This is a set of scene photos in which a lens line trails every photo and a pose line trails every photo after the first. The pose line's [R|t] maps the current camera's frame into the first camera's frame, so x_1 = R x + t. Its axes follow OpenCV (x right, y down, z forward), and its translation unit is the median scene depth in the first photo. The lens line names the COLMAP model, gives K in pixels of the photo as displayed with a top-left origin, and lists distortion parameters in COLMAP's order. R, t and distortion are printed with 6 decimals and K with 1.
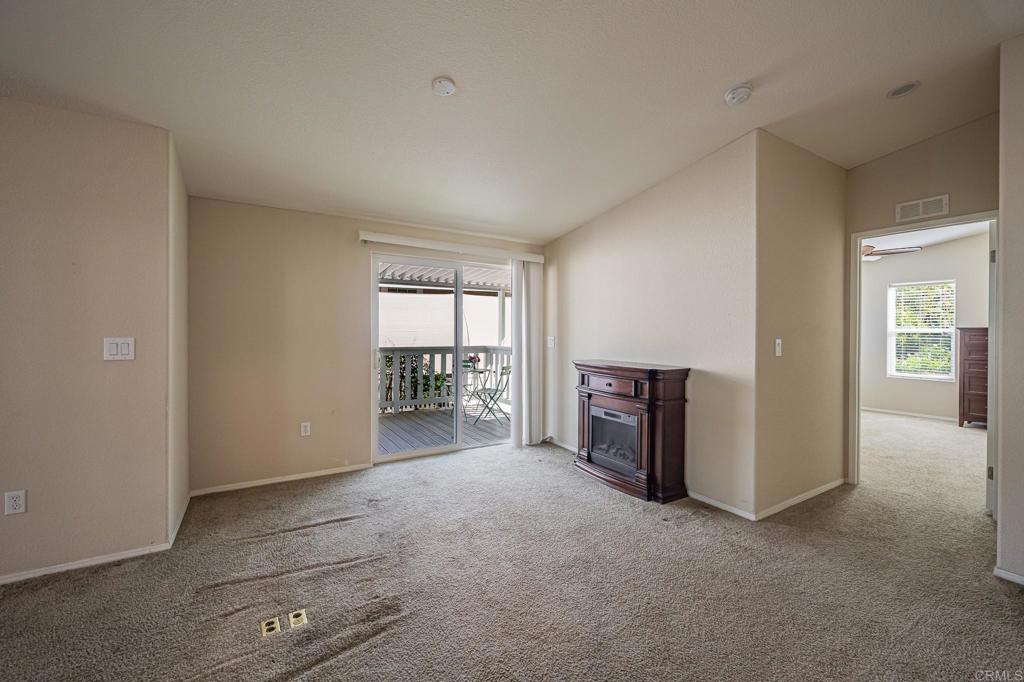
lens RADIAL K [[422.7, 0, 511.0], [0, 422.7, 343.7], [0, 0, 1]] dist [0.000460, -0.001021]
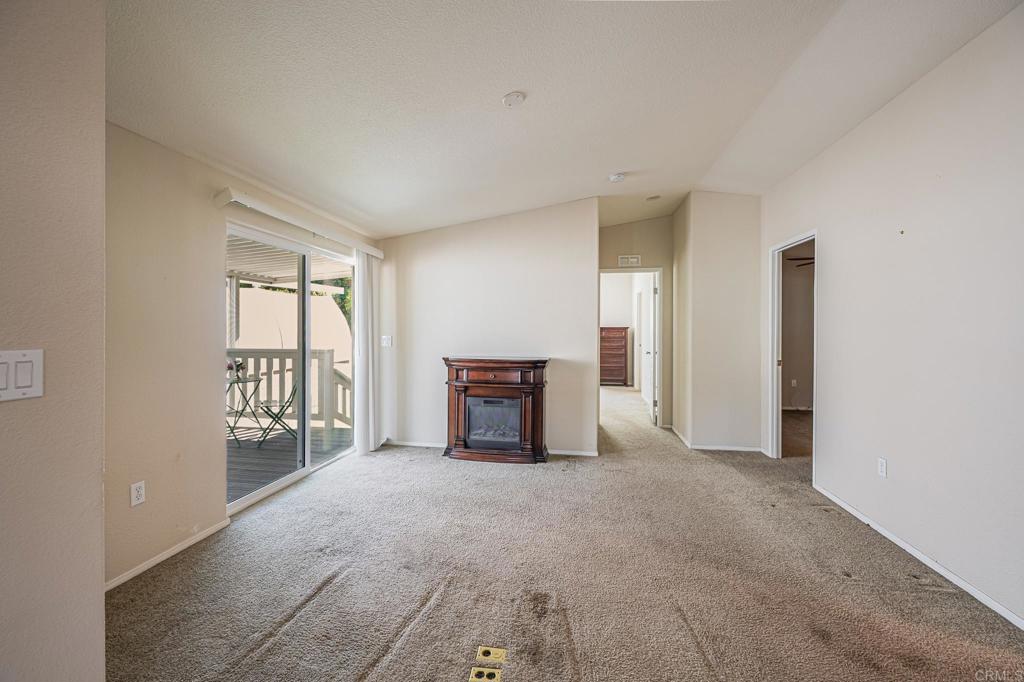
lens RADIAL K [[422.7, 0, 508.0], [0, 422.7, 339.7], [0, 0, 1]] dist [0.000460, -0.001021]
pose [[0.650087, -0.020384, 0.759586, -0.622649], [0.022174, 0.999723, 0.007851, -0.011406], [-0.759536, 0.011740, 0.650359, 0.208590]]
